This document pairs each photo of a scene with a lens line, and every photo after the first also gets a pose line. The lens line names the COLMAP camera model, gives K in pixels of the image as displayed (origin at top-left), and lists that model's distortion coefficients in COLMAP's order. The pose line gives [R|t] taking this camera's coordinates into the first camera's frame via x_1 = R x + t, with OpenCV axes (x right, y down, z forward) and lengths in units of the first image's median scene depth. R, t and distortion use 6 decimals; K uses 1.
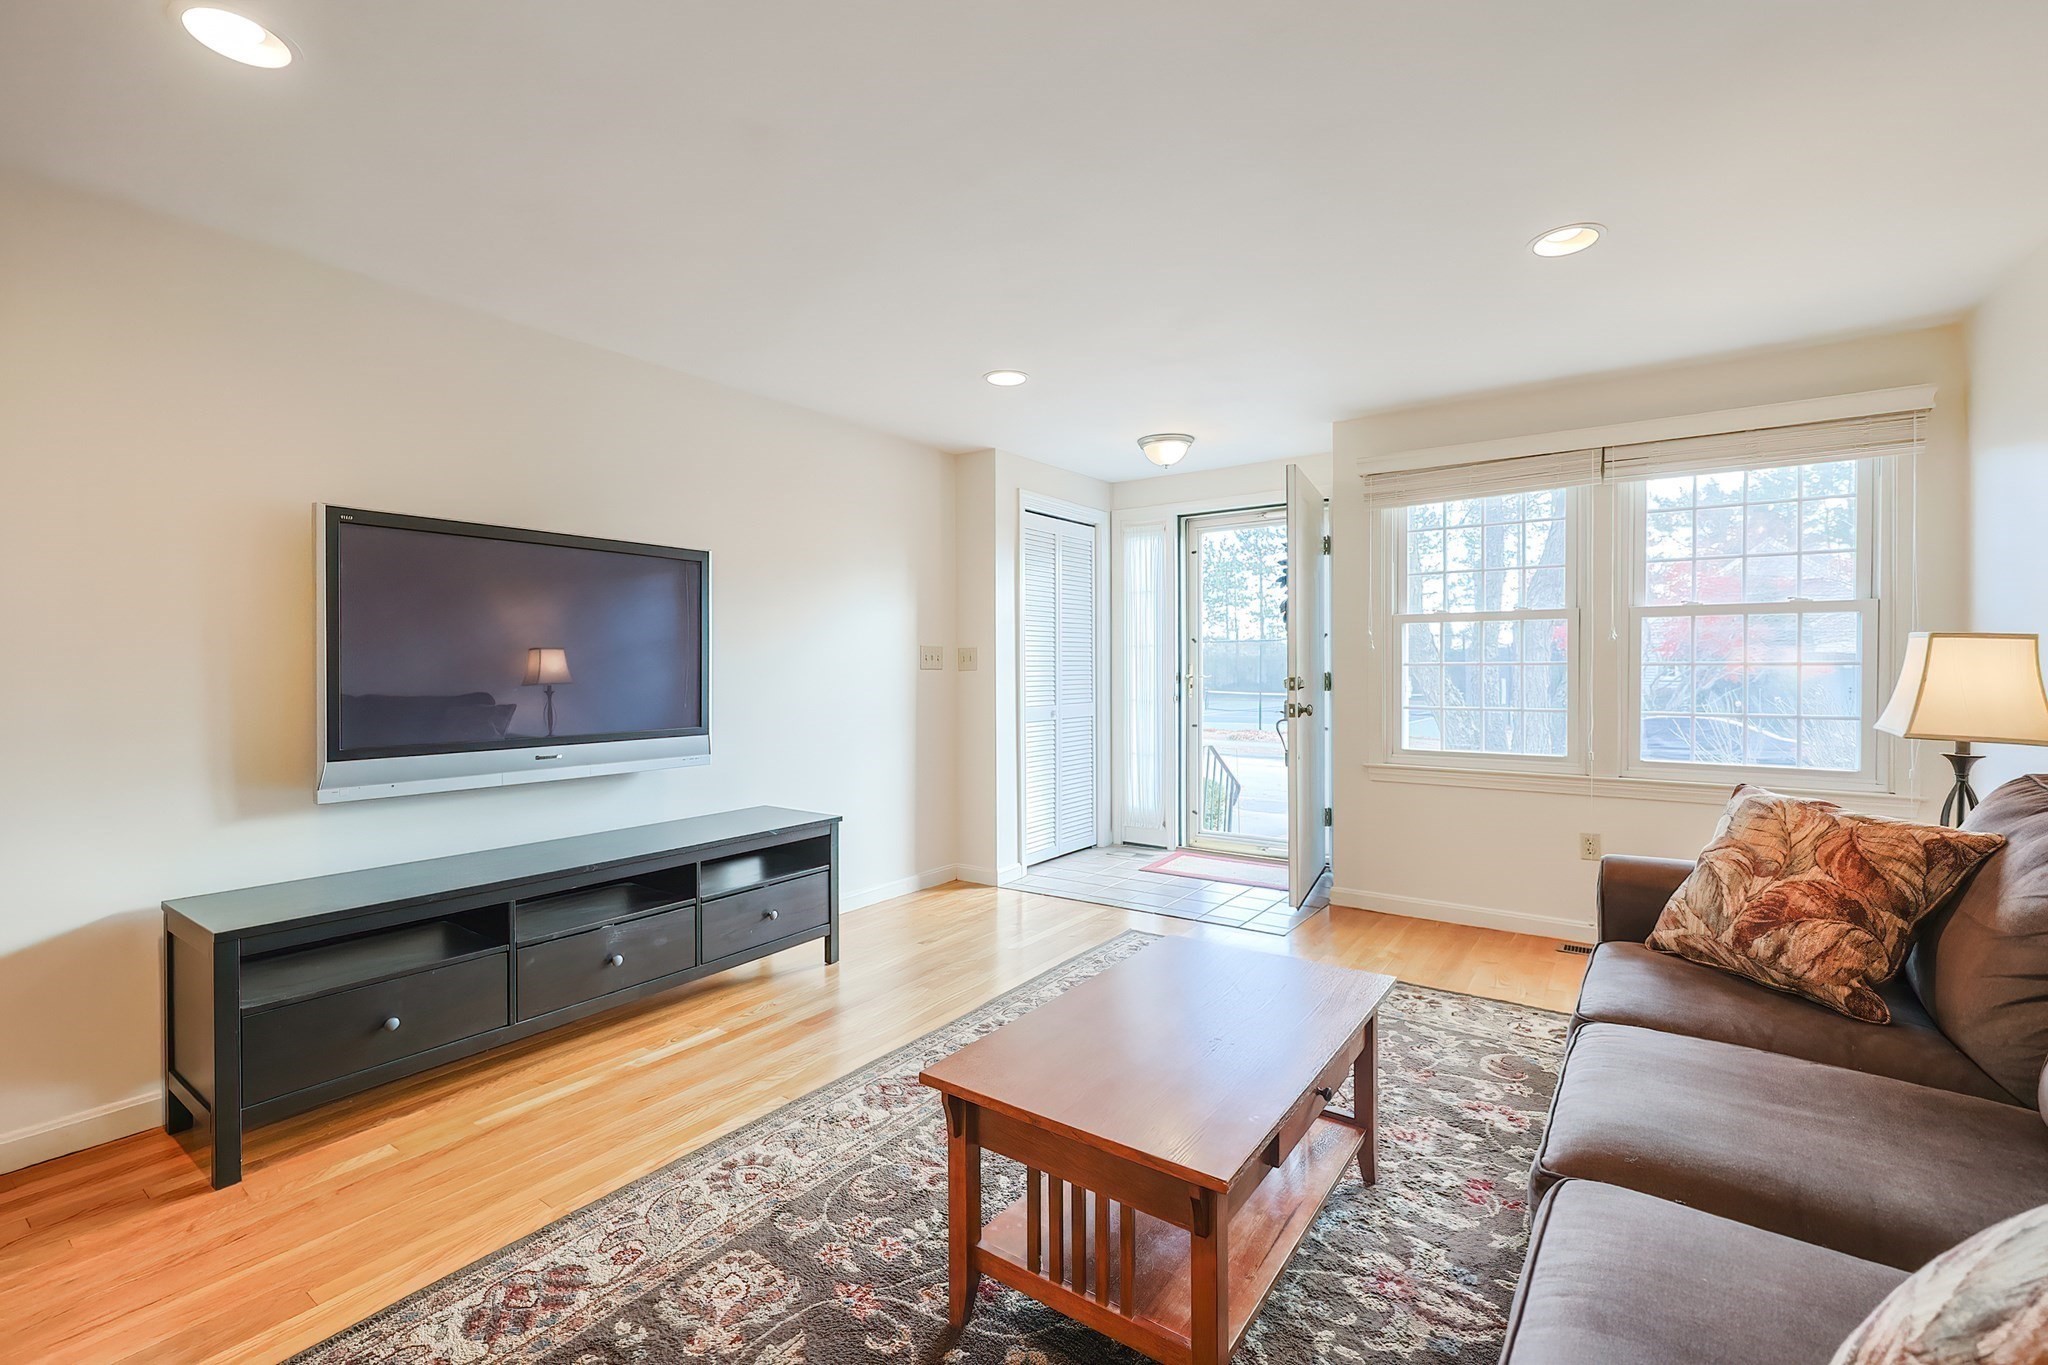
lens RADIAL K [[871.8, 0, 1032.8], [0, 871.8, 667.2], [0, 0, 1]] dist [0.000139, 0.000354]
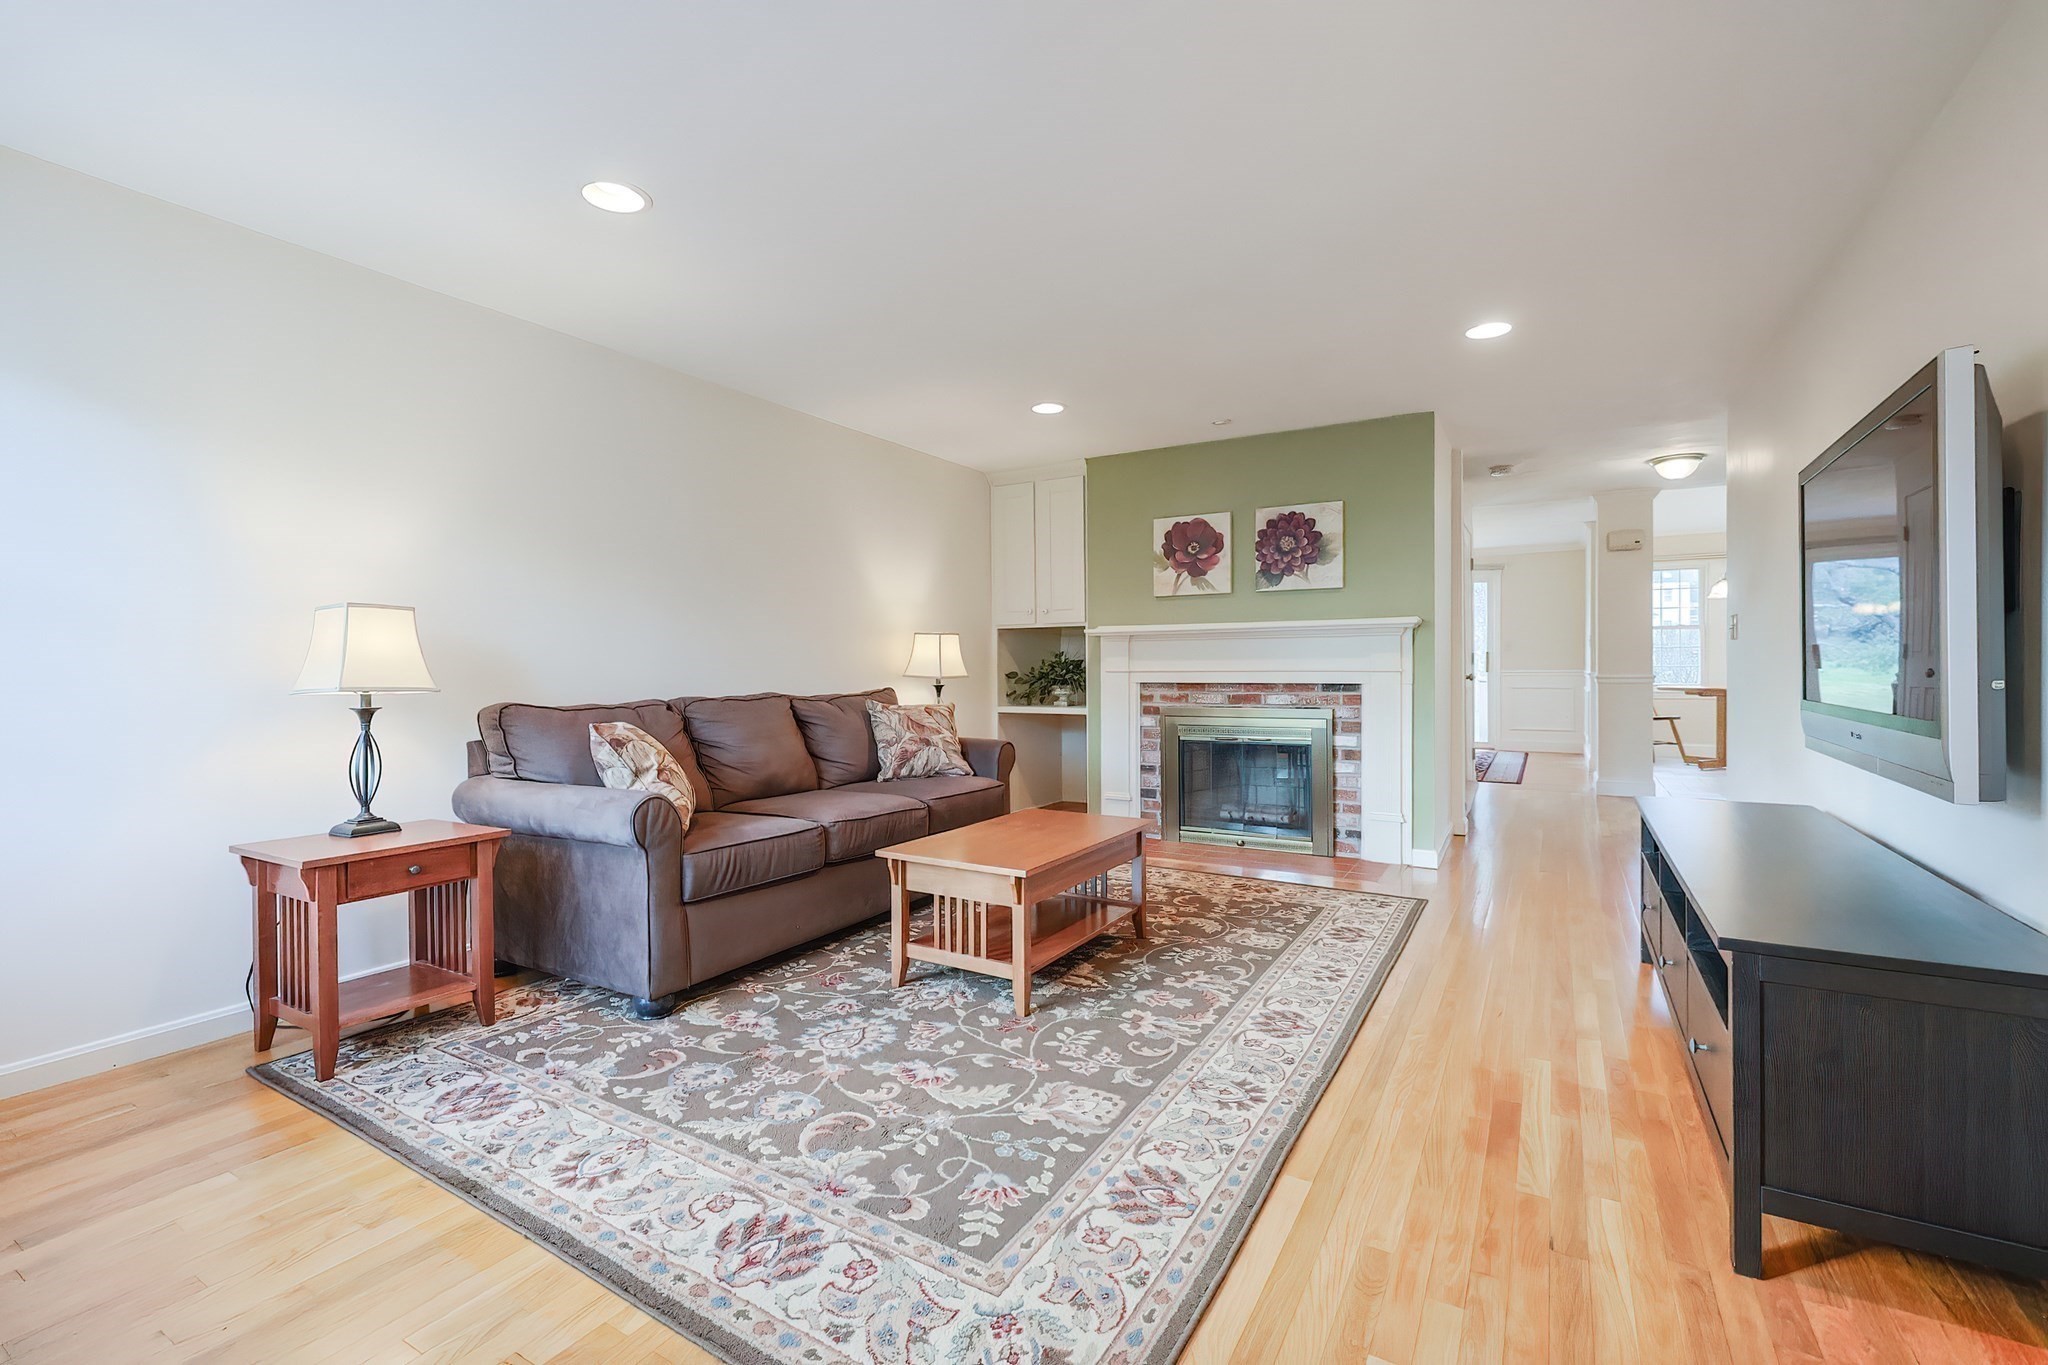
lens RADIAL K [[871.8, 0, 1032.8], [0, 871.8, 667.2], [0, 0, 1]] dist [0.000139, 0.000354]
pose [[-0.996869, 0.010919, -0.078308, 0.252636], [0.010768, 0.999939, 0.002357, 0.054624], [0.078329, 0.001507, -0.996926, 2.286797]]
